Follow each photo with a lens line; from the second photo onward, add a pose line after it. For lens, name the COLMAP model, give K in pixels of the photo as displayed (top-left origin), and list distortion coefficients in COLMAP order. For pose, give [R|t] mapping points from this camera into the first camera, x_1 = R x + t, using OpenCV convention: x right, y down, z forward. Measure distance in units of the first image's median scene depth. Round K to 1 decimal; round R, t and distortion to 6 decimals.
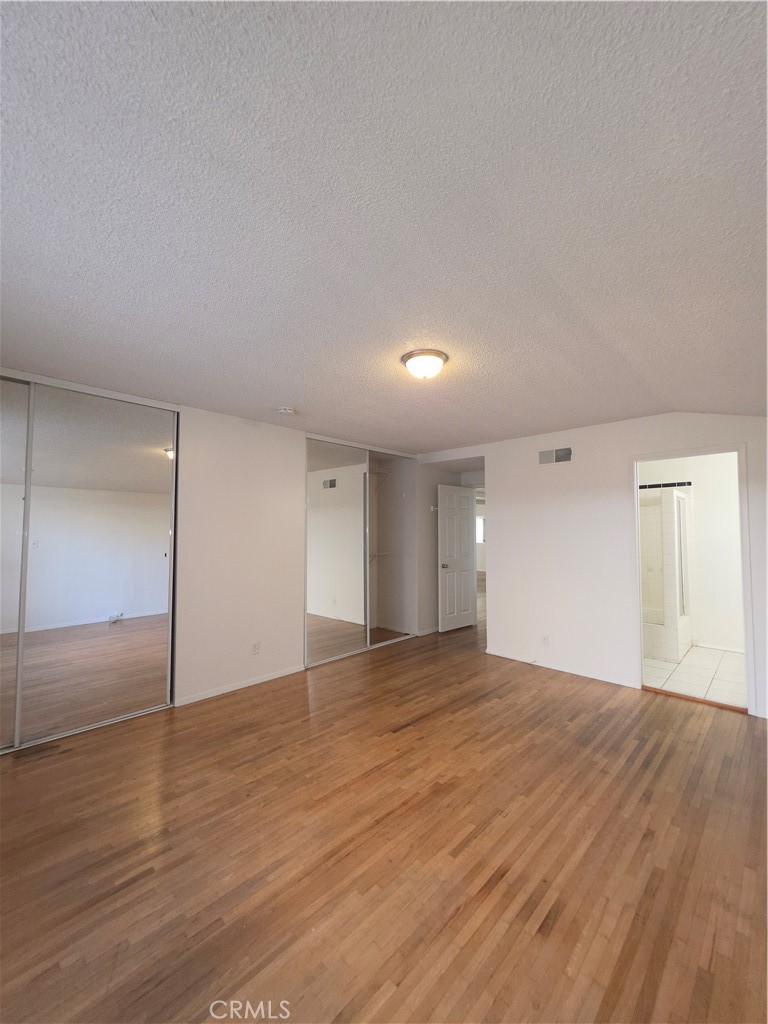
lens RADIAL K [[408.4, 0, 381.5], [0, 408.4, 512.1], [0, 0, 1]] dist [-0.003219, 0.001486]
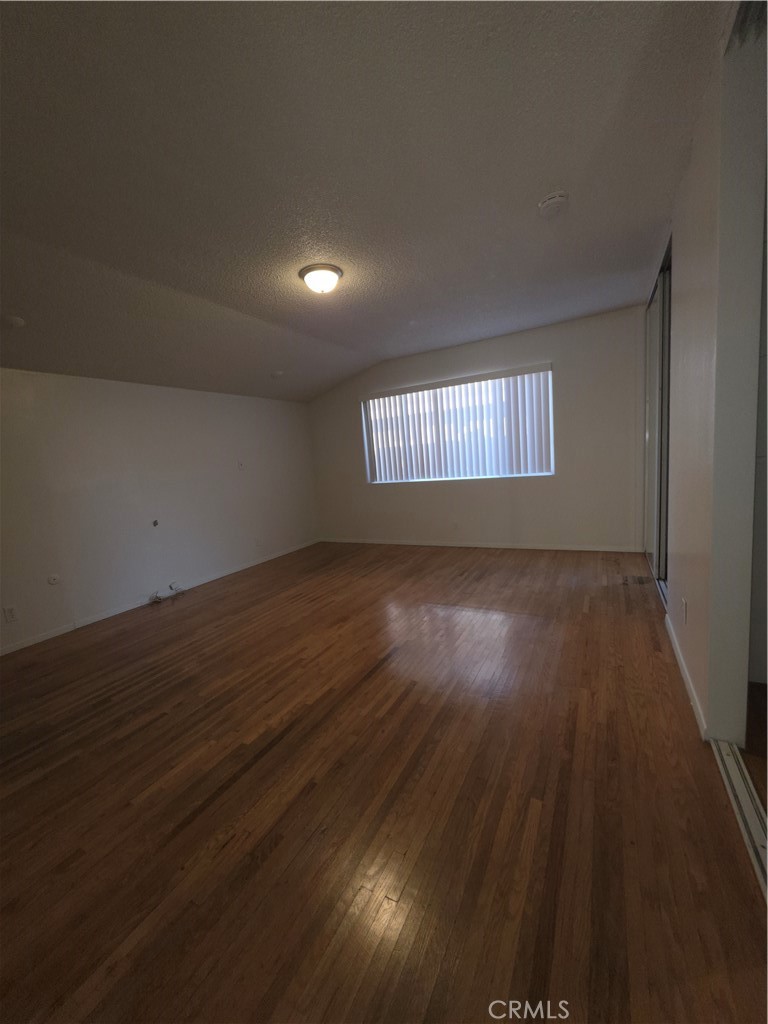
lens RADIAL K [[408.4, 0, 383.5], [0, 408.4, 509.3], [0, 0, 1]] dist [-0.003219, 0.001486]
pose [[-0.957348, 0.110428, -0.267004, 0.306438], [0.091312, 0.992356, 0.083021, 0.176966], [0.274131, 0.055099, -0.960113, 2.129717]]
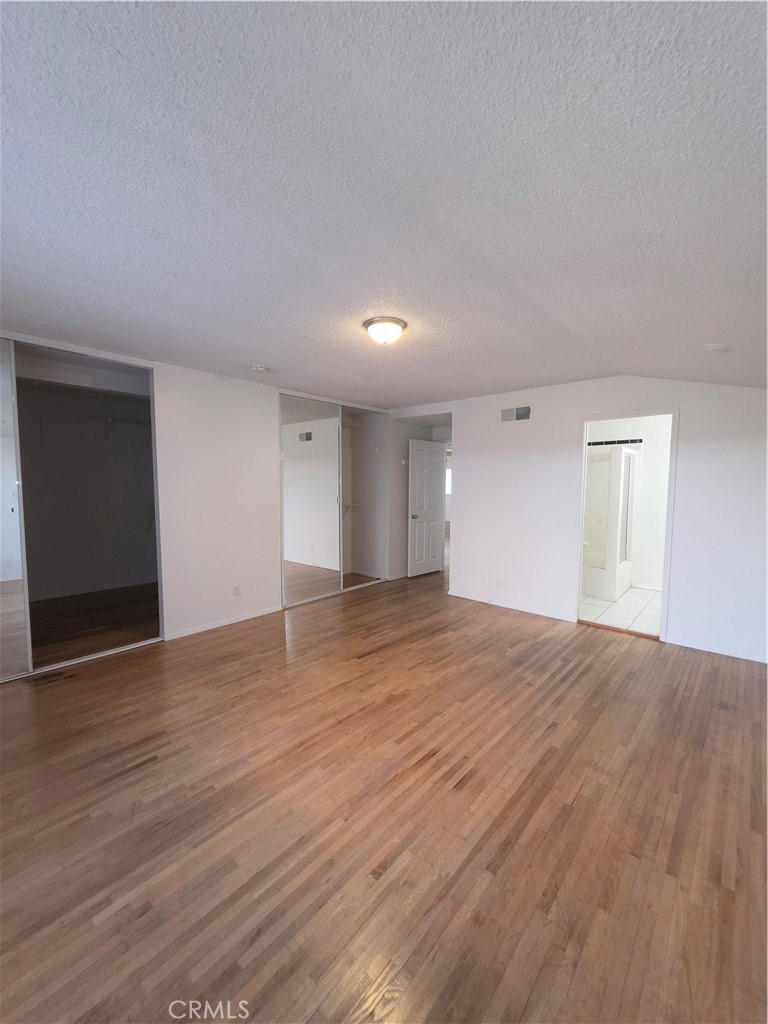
lens RADIAL K [[408.4, 0, 380.5], [0, 408.4, 512.1], [0, 0, 1]] dist [-0.003219, 0.001486]
pose [[0.999139, 0.001277, 0.041467, 0.050040], [-0.006258, 0.992728, 0.120213, -0.015693], [-0.041012, -0.120369, 0.991882, -0.121403]]
